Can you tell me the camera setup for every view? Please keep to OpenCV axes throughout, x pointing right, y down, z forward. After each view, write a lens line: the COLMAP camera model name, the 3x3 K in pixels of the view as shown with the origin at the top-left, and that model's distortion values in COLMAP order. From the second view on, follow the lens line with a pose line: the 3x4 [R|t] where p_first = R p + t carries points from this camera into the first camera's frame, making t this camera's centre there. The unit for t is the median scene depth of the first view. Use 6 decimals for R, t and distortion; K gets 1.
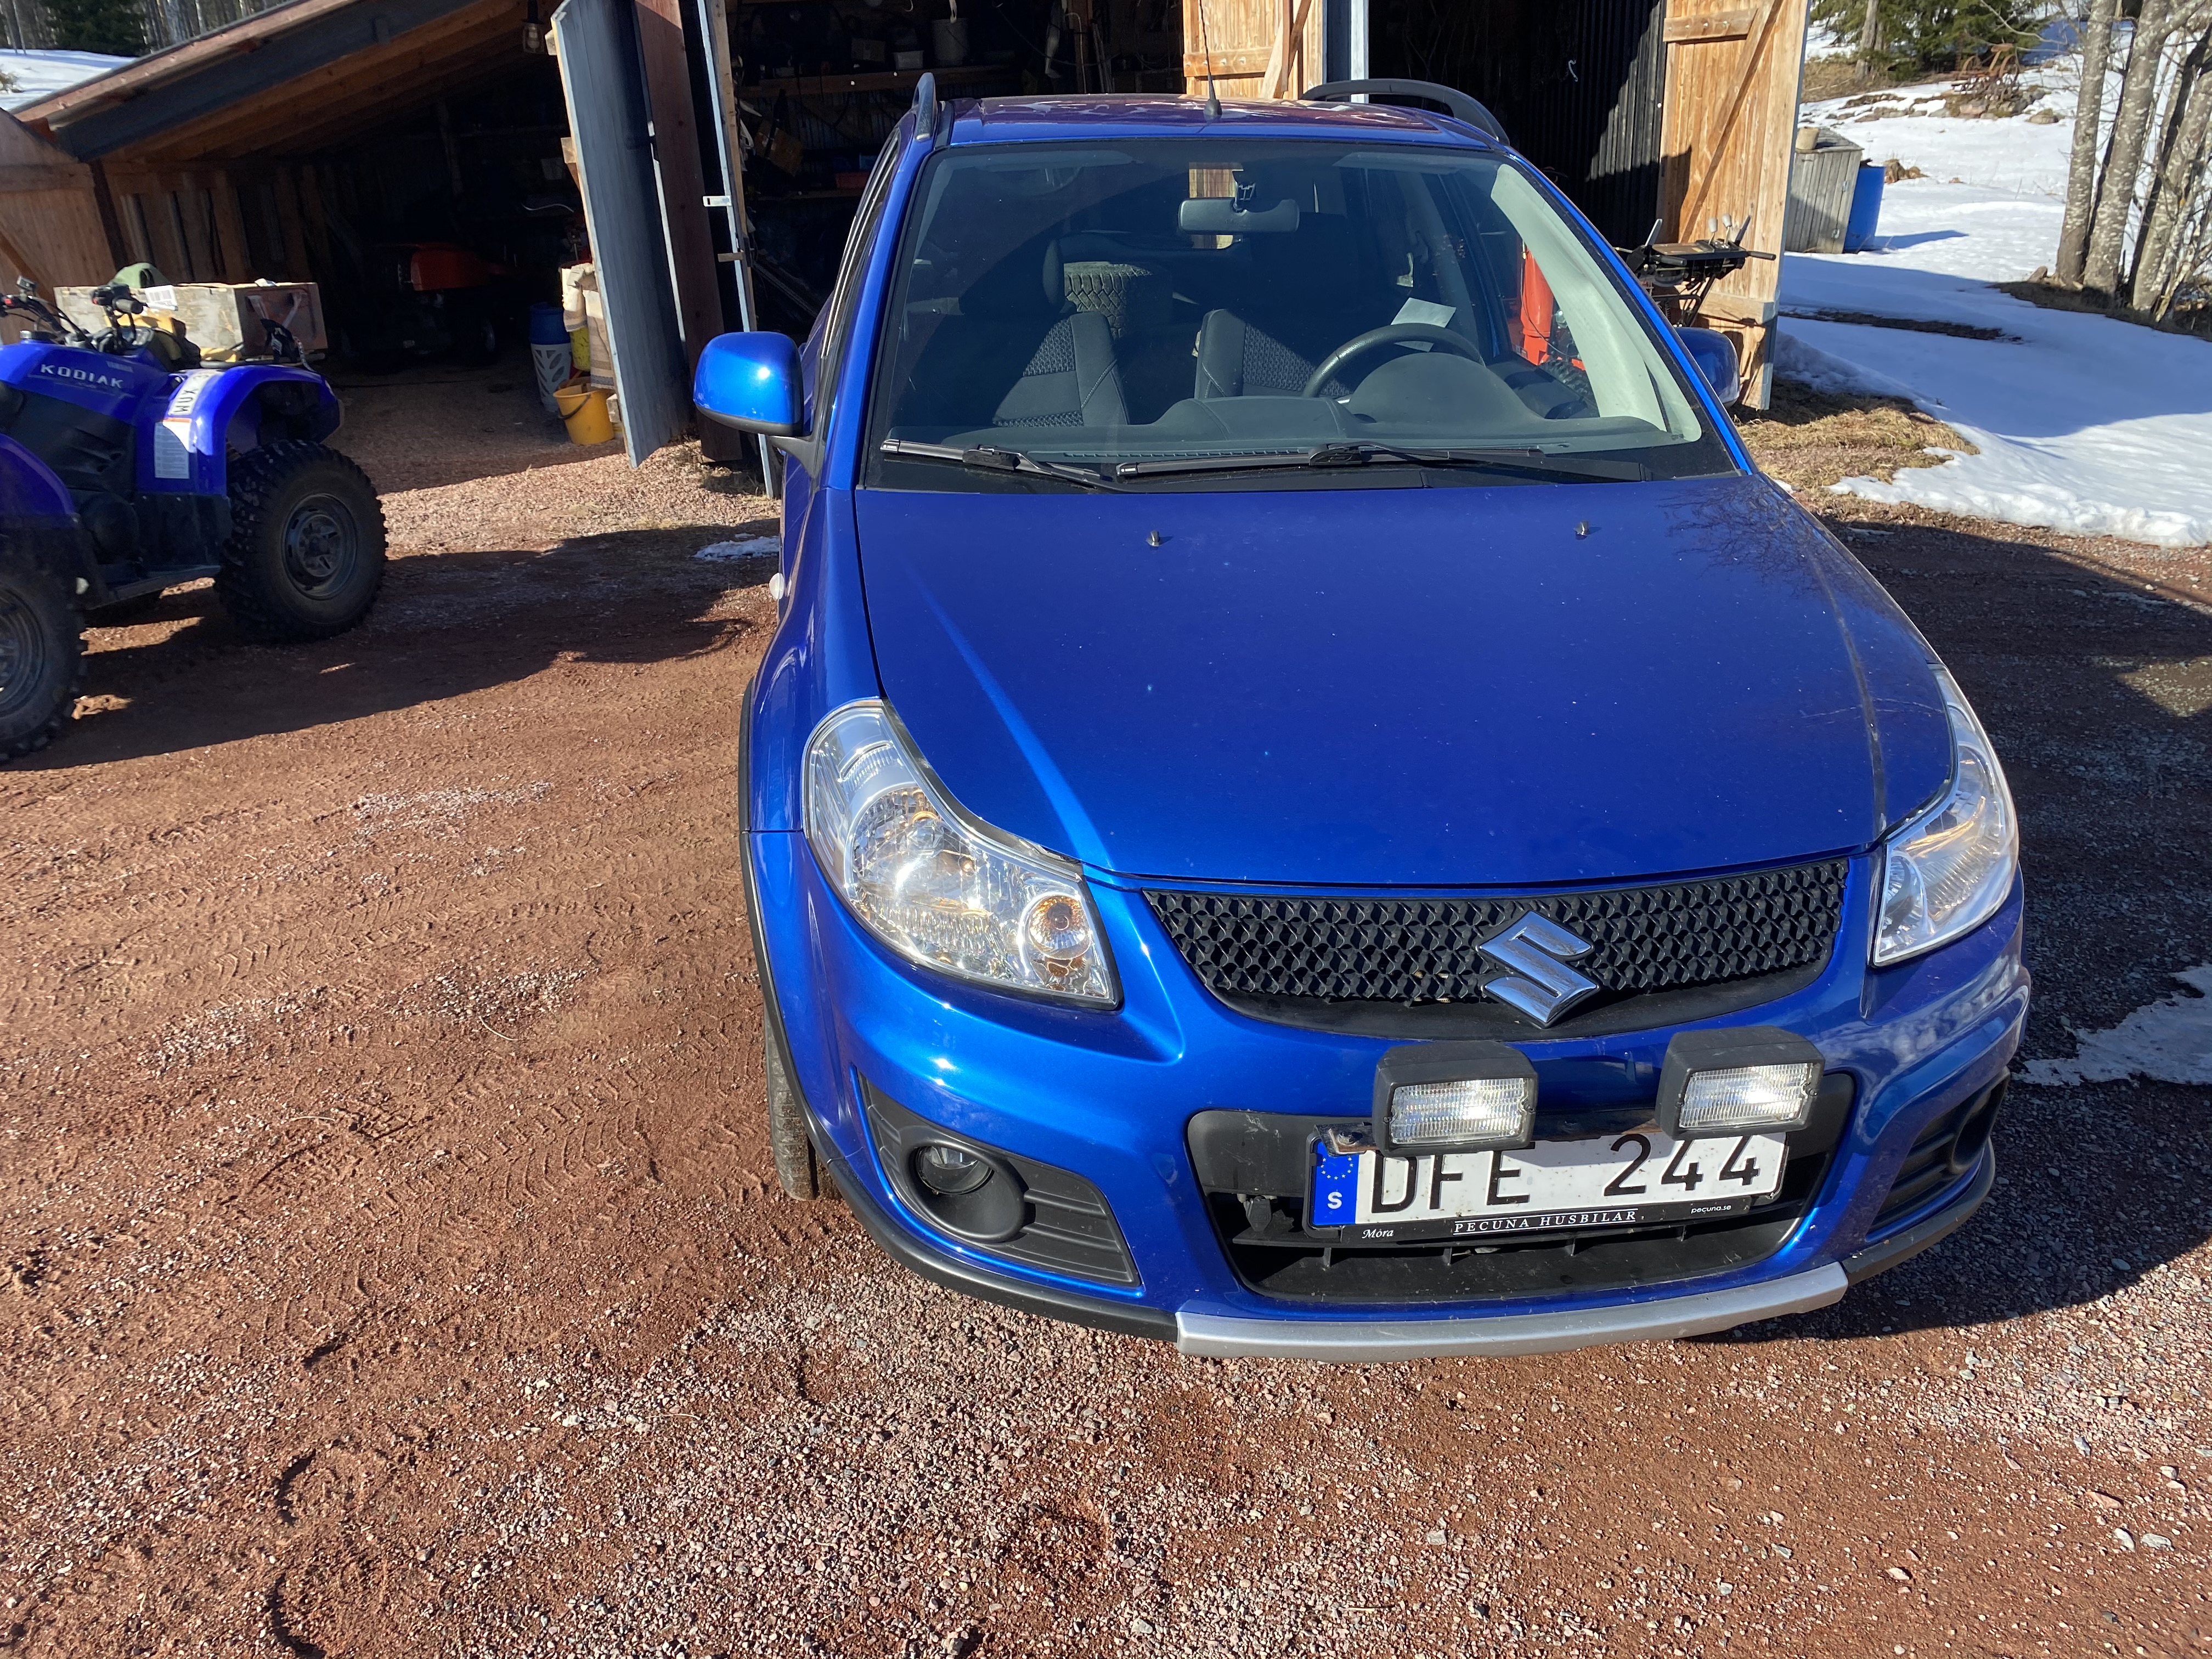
lens RADIAL K [[1680.2, 0, 1064.9], [0, 1680.2, 813.8], [0, 0, 1]] dist [0.030582, -0.028015]
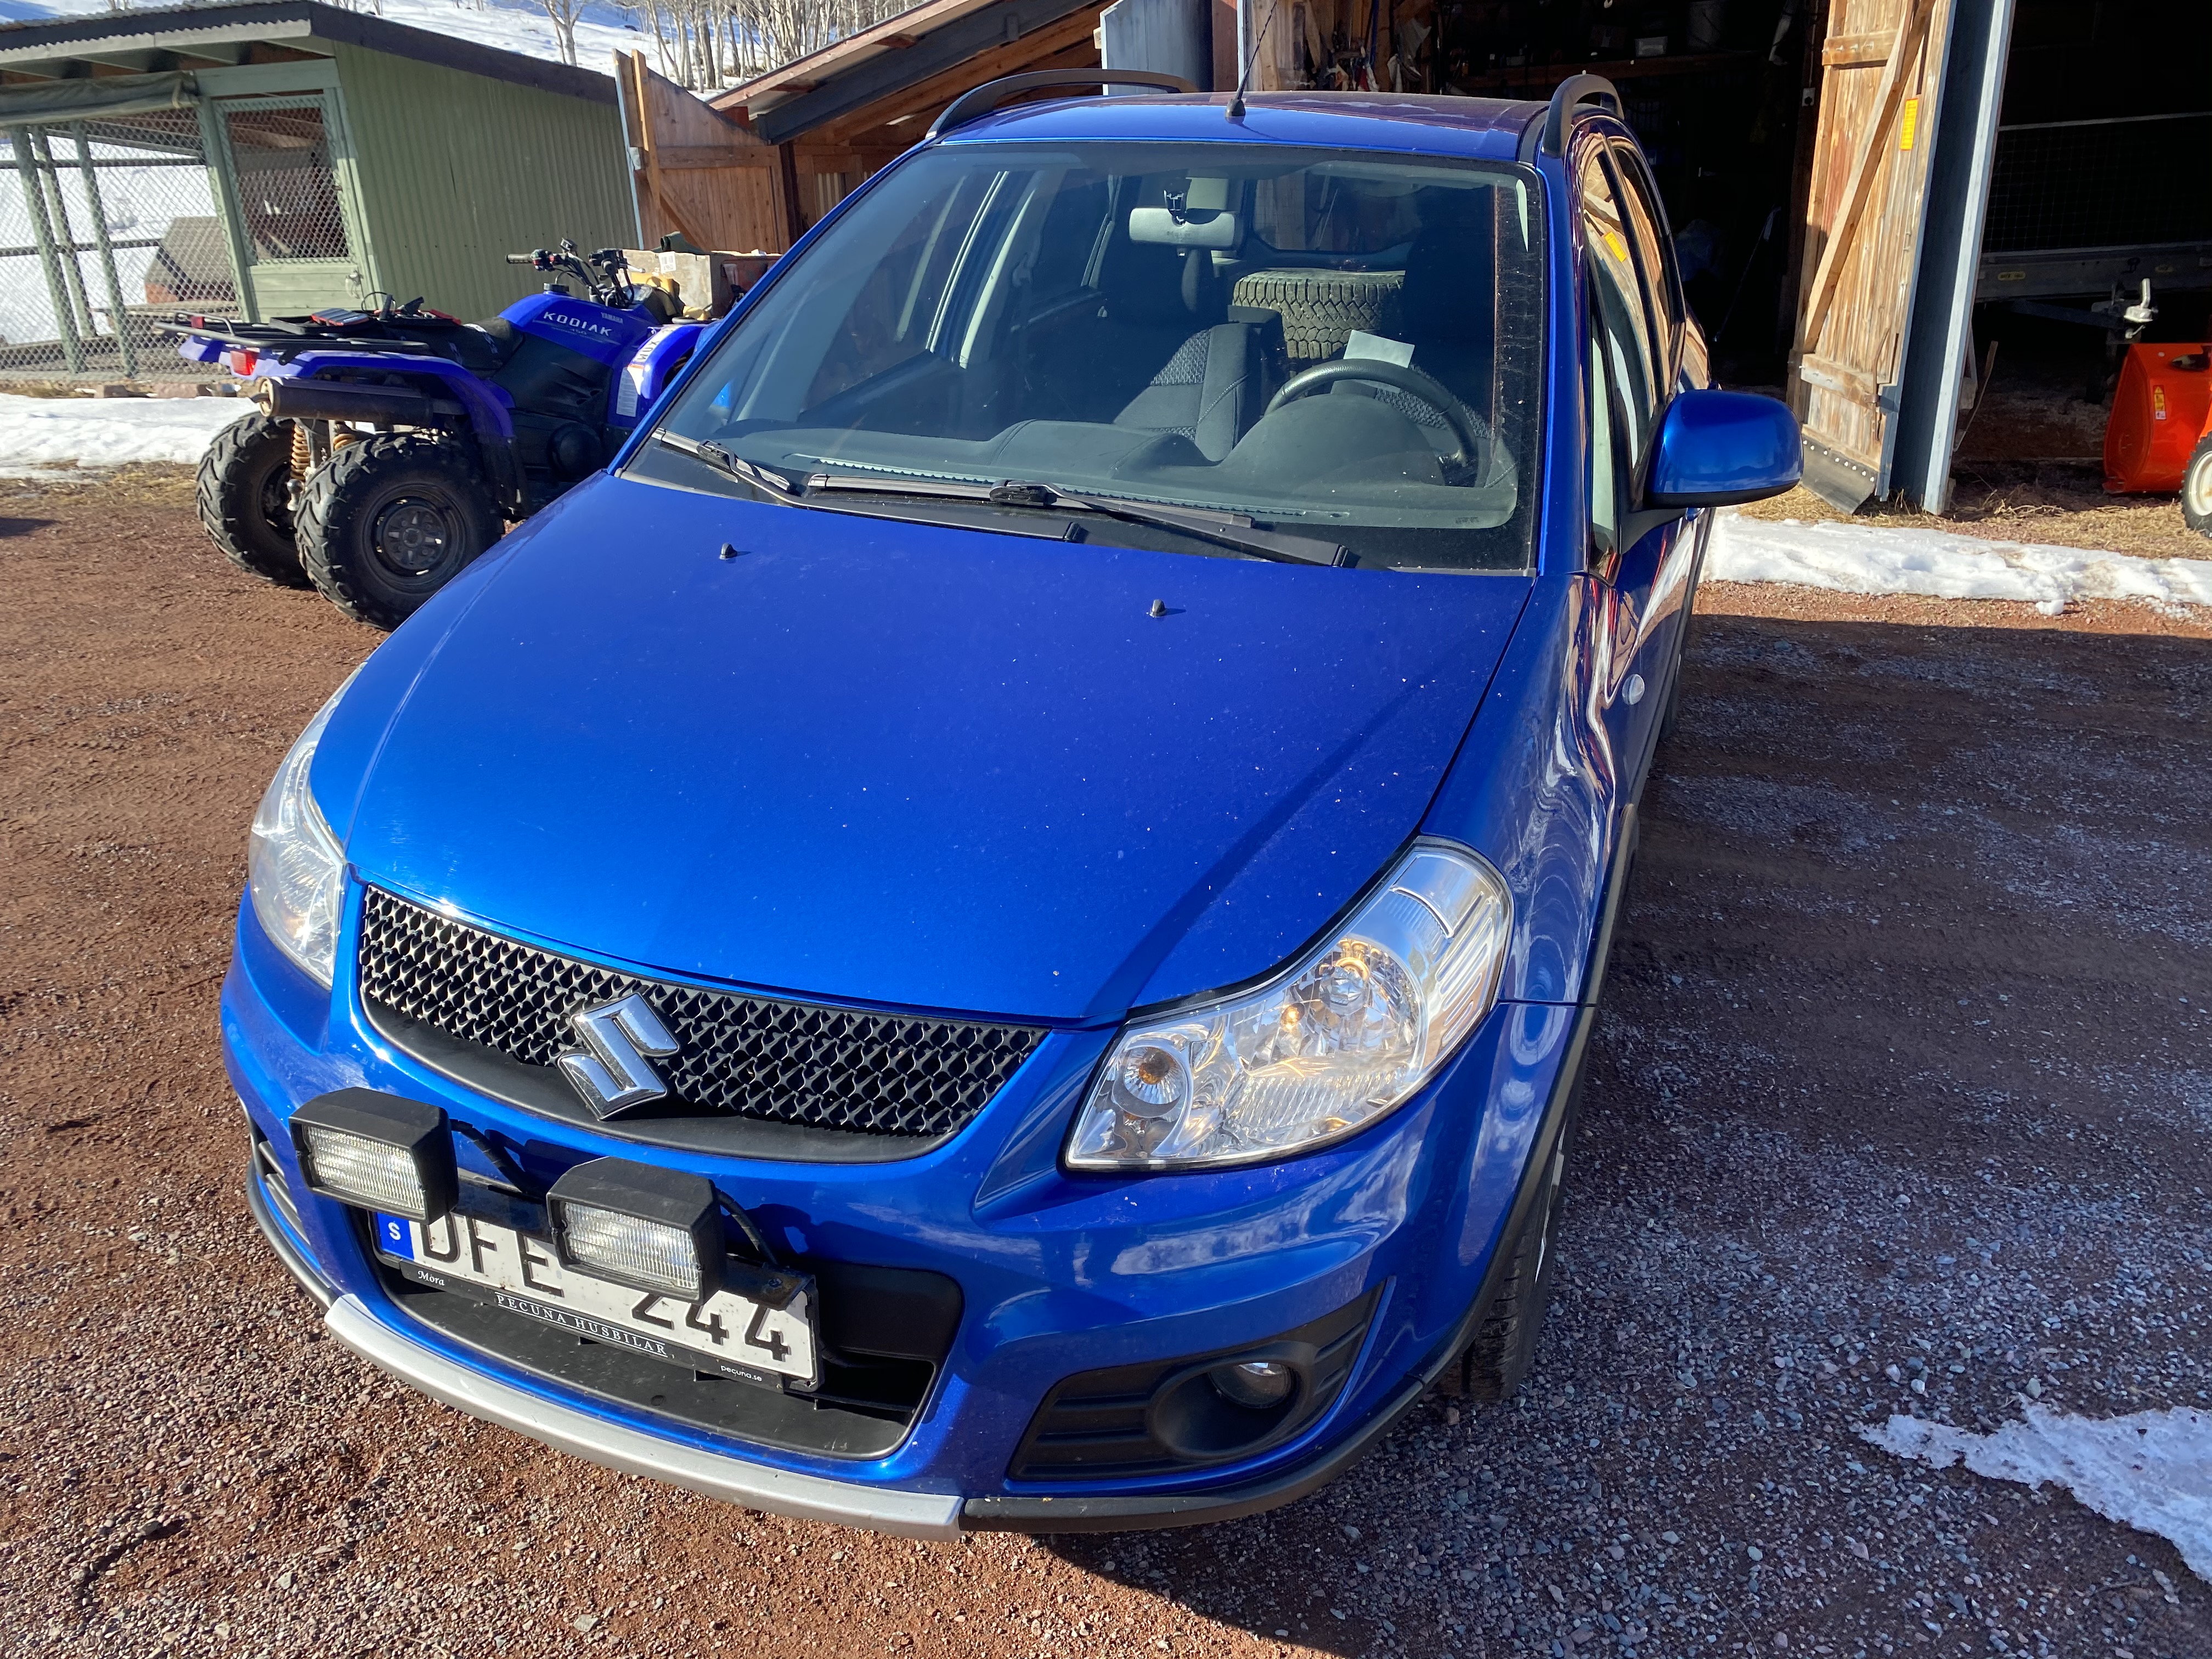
lens RADIAL K [[1680.2, 0, 1113.1], [0, 1680.2, 811.5], [0, 0, 1]] dist [0.030582, -0.028015]
pose [[0.874311, 0.194452, -0.444713, 0.342021], [-0.191682, 0.980094, 0.051699, -0.052840], [0.445914, 0.040042, 0.894180, 0.109861]]
